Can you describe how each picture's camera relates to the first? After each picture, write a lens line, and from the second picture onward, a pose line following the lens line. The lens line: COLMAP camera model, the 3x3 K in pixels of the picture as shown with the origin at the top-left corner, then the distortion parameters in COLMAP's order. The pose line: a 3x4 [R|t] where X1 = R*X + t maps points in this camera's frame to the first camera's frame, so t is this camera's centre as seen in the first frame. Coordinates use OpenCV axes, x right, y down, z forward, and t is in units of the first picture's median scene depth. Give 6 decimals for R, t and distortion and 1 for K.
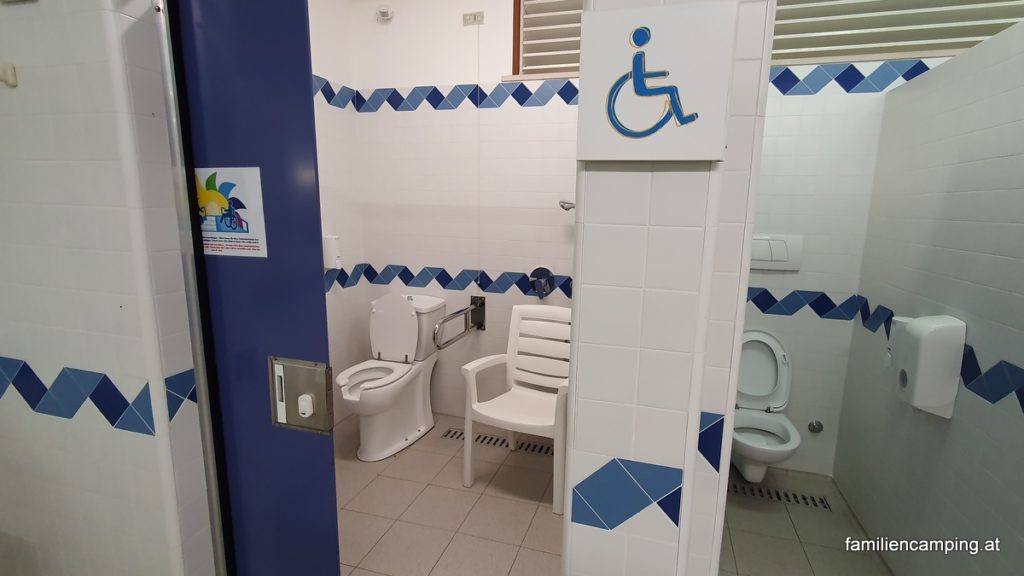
lens RADIAL K [[464.9, 0, 535.6], [0, 464.9, 291.3], [0, 0, 1]] dist [0.003201, -0.000256]
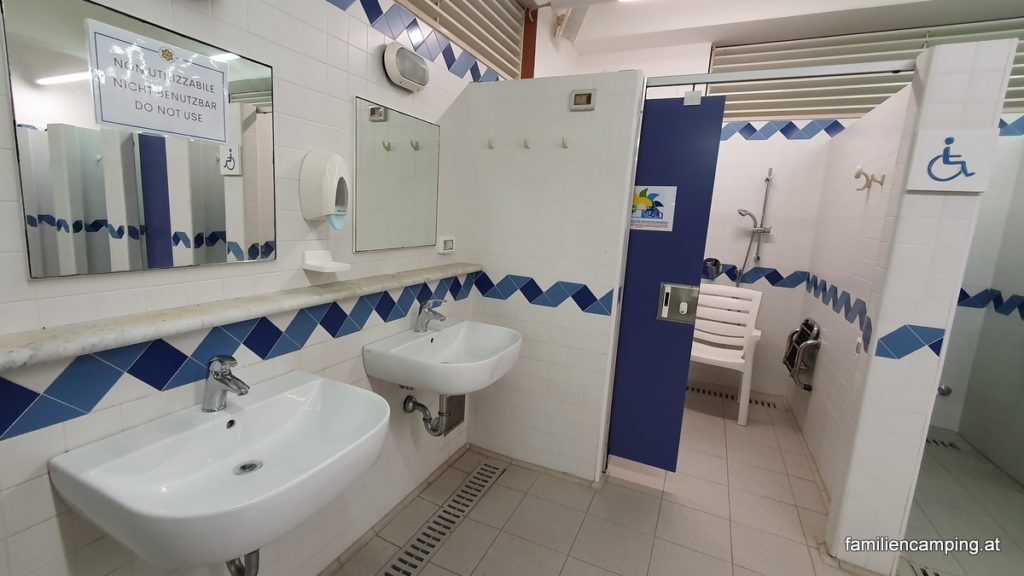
lens RADIAL K [[432.2, 0, 507.8], [0, 432.2, 283.1], [0, 0, 1]] dist [0.000712, -0.000319]
pose [[0.982320, 0.061880, -0.176685, -0.924218], [-0.065821, 0.997695, -0.016525, 0.224429], [0.175255, 0.027862, 0.984129, -0.934508]]
